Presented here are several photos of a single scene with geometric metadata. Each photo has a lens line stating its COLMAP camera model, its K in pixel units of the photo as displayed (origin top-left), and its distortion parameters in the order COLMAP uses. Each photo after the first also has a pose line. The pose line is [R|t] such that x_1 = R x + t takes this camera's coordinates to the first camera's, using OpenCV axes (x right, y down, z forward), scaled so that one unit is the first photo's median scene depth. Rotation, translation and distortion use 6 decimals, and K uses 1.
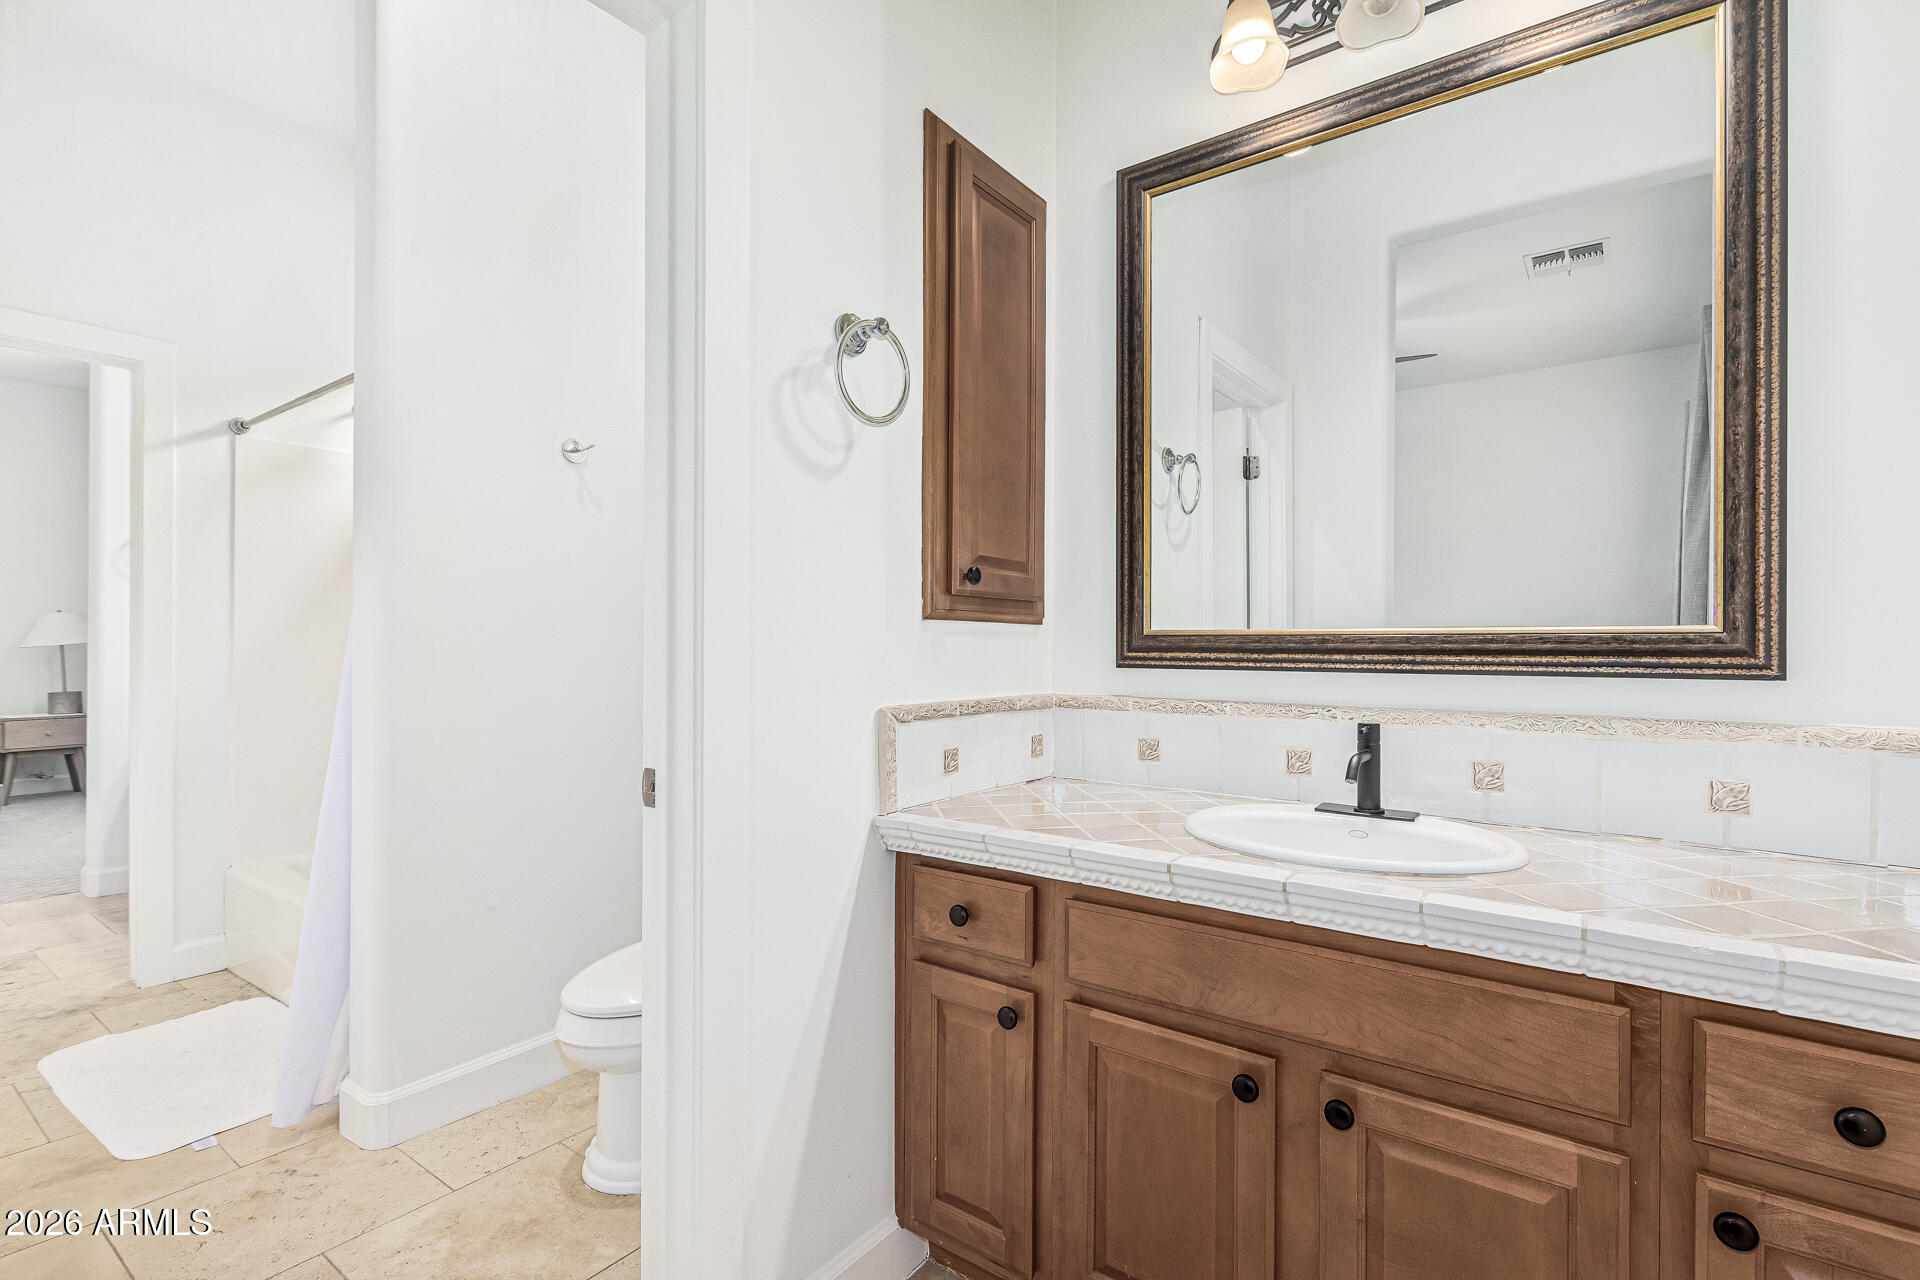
lens RADIAL K [[885.9, 0, 963.9], [0, 885.9, 649.9], [0, 0, 1]] dist [0.003854, -0.006289]
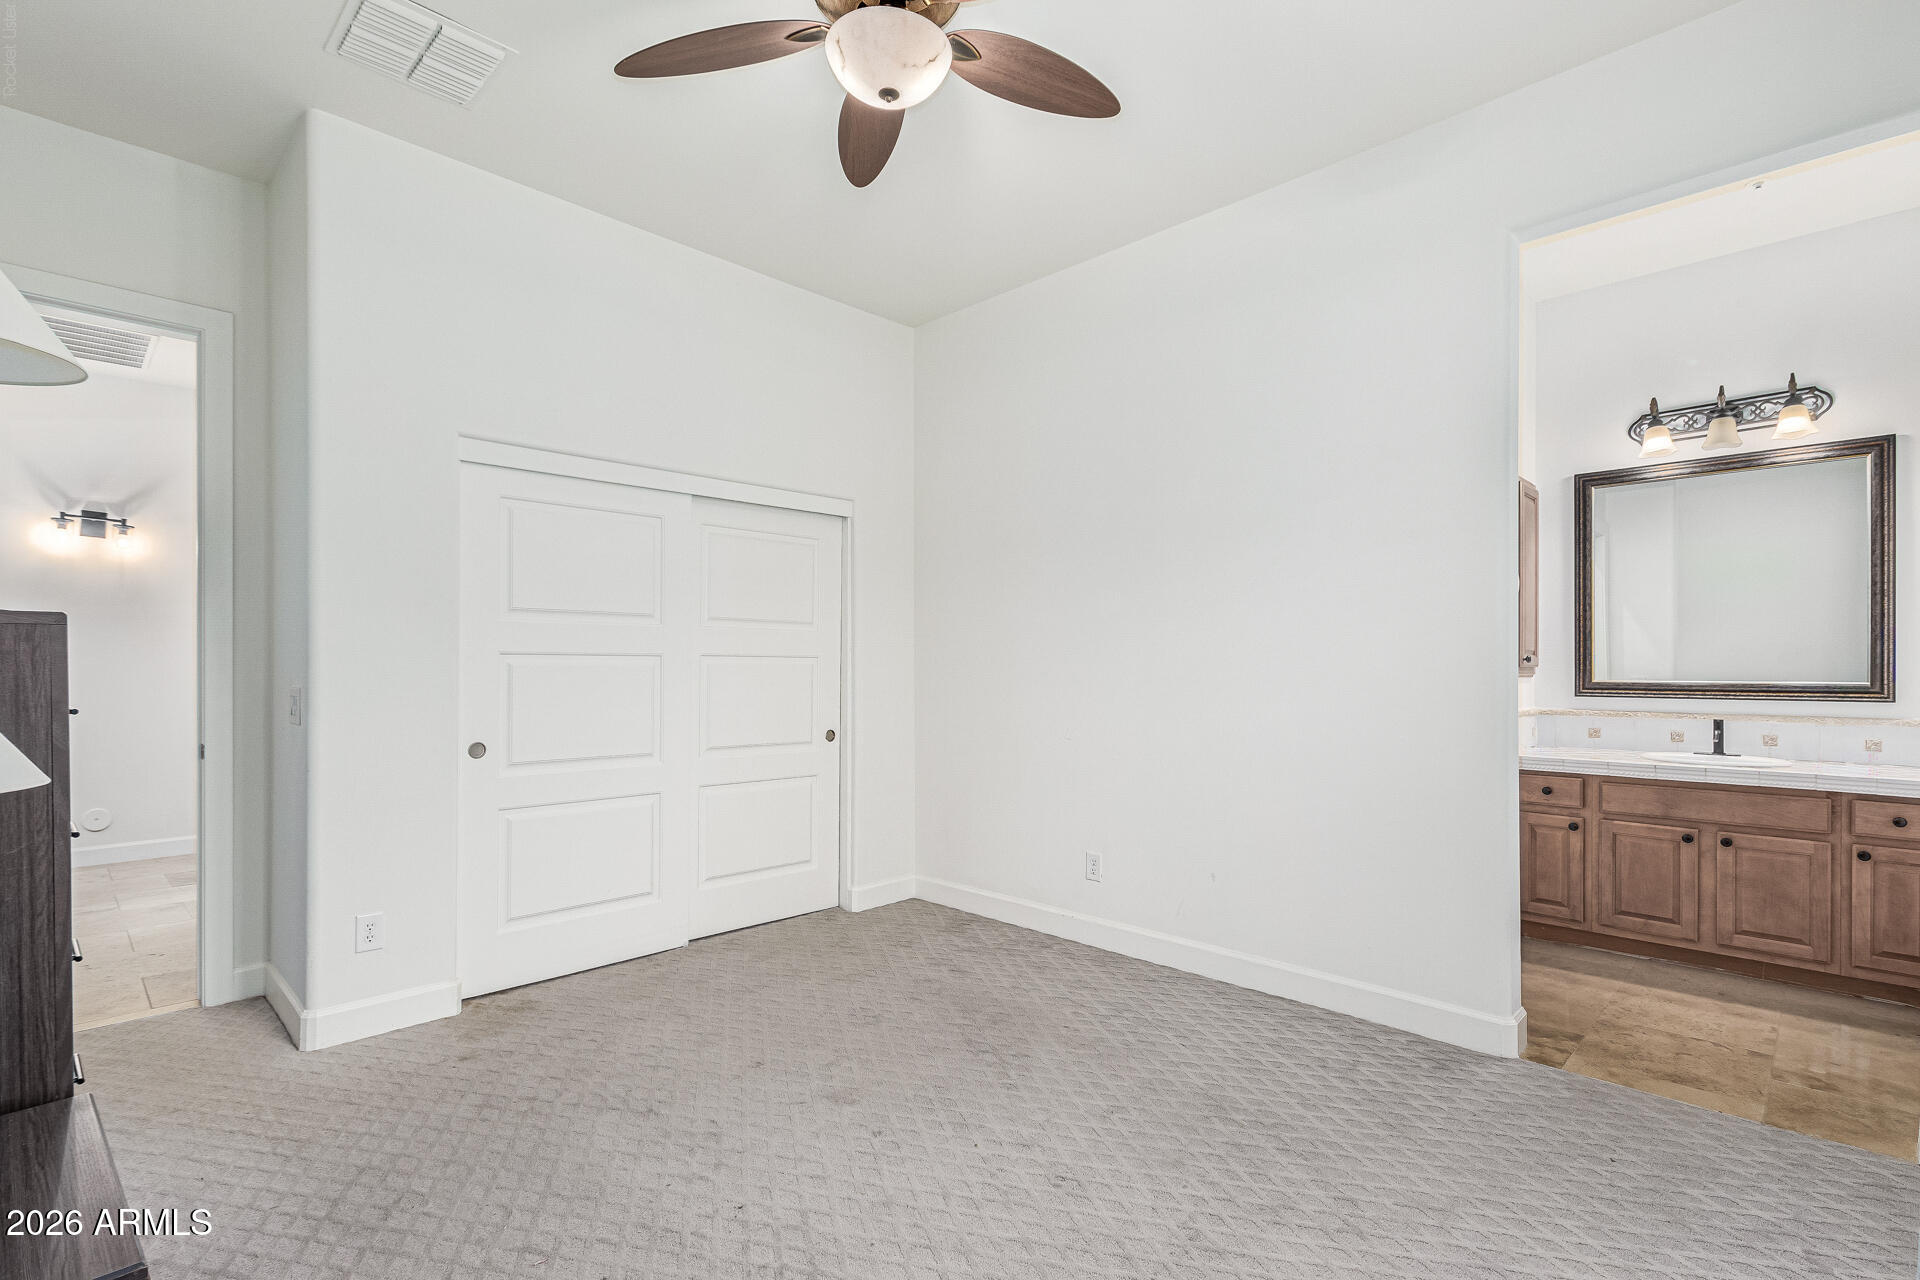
lens RADIAL K [[907.1, 0, 904.6], [0, 907.1, 670.1], [0, 0, 1]] dist [-0.000433, -0.007246]
pose [[0.985925, -0.003612, -0.167152, -1.620199], [0.003652, 0.999993, -0.000070, -0.076984], [0.167151, -0.000542, 0.985931, -2.231739]]
